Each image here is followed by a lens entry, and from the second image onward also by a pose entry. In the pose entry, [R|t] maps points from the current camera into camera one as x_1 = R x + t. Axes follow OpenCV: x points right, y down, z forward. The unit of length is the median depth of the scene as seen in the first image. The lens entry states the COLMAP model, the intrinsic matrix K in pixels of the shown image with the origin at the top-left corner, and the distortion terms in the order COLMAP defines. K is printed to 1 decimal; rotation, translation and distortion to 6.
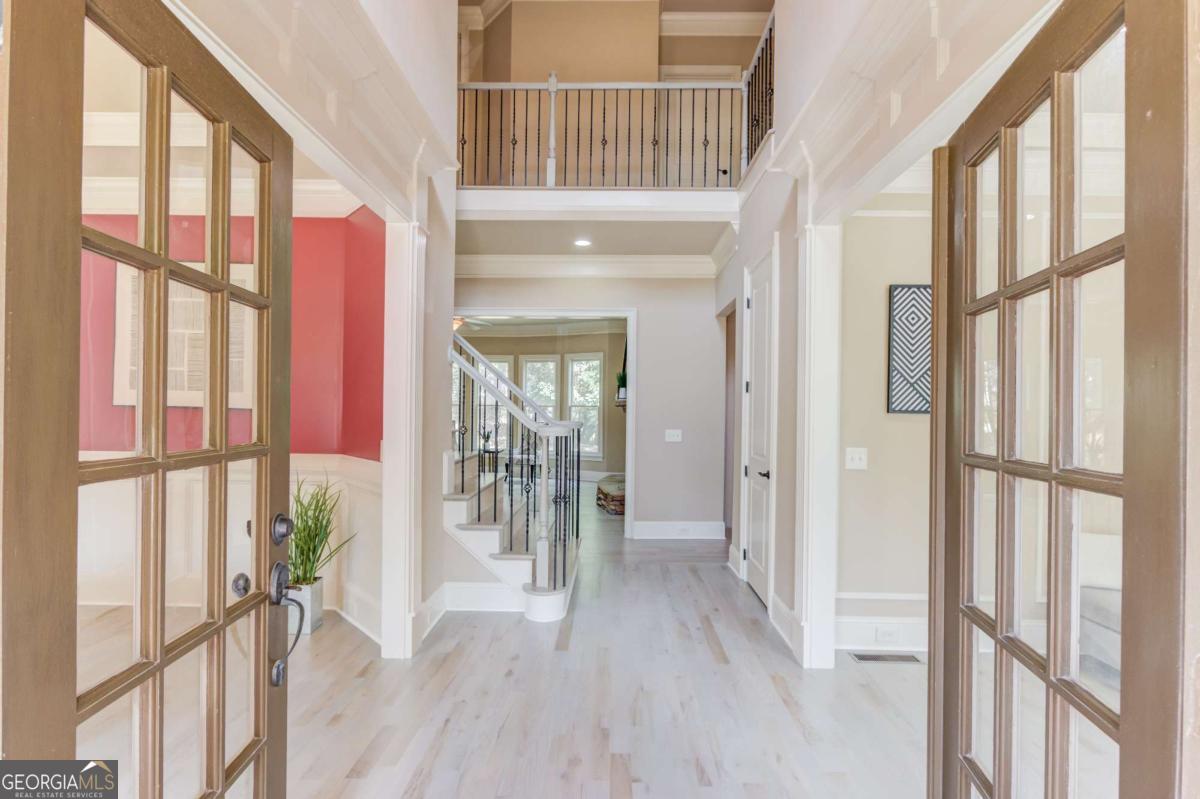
lens RADIAL K [[564.8, 0, 601.2], [0, 564.8, 393.6], [0, 0, 1]] dist [-0.004304, 0.002452]
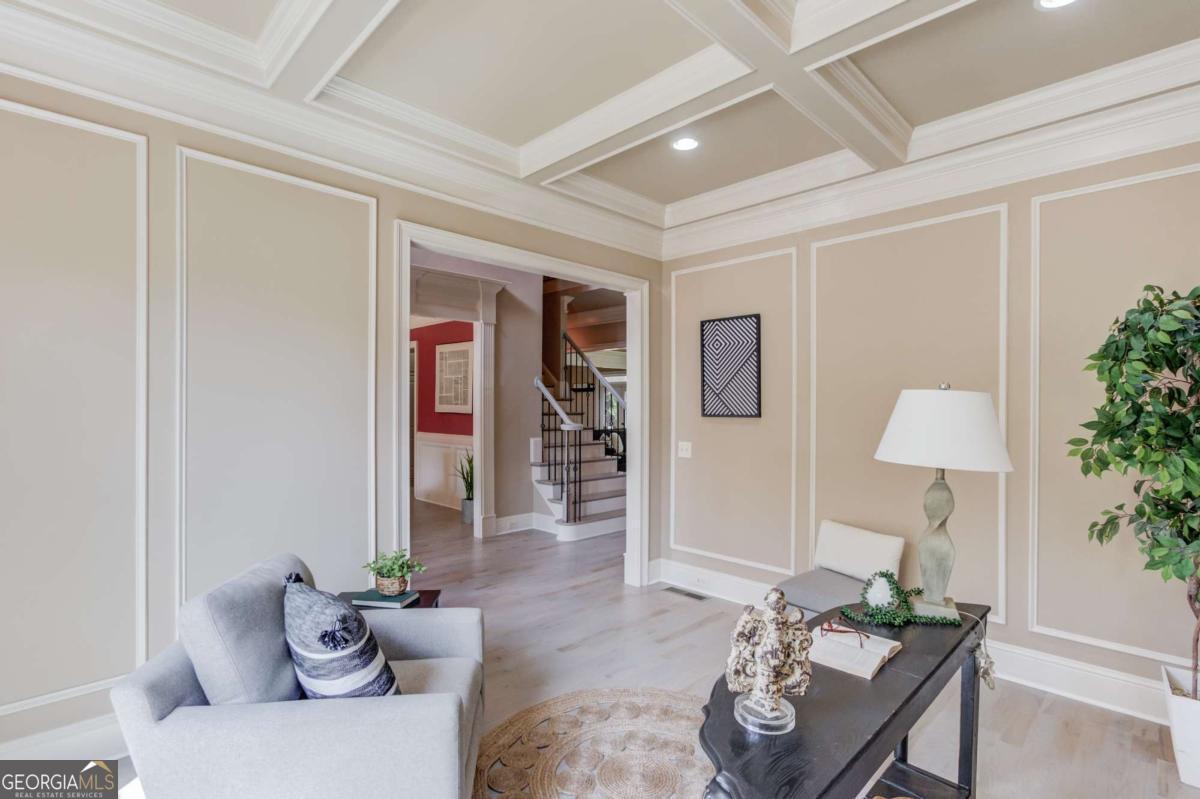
lens RADIAL K [[564.8, 0, 601.4], [0, 564.8, 405.7], [0, 0, 1]] dist [-0.004304, 0.002452]
pose [[0.718278, -0.006353, -0.695727, 1.269445], [0.003341, 0.999978, -0.005683, 0.015638], [0.695748, 0.001758, 0.718284, -0.130241]]
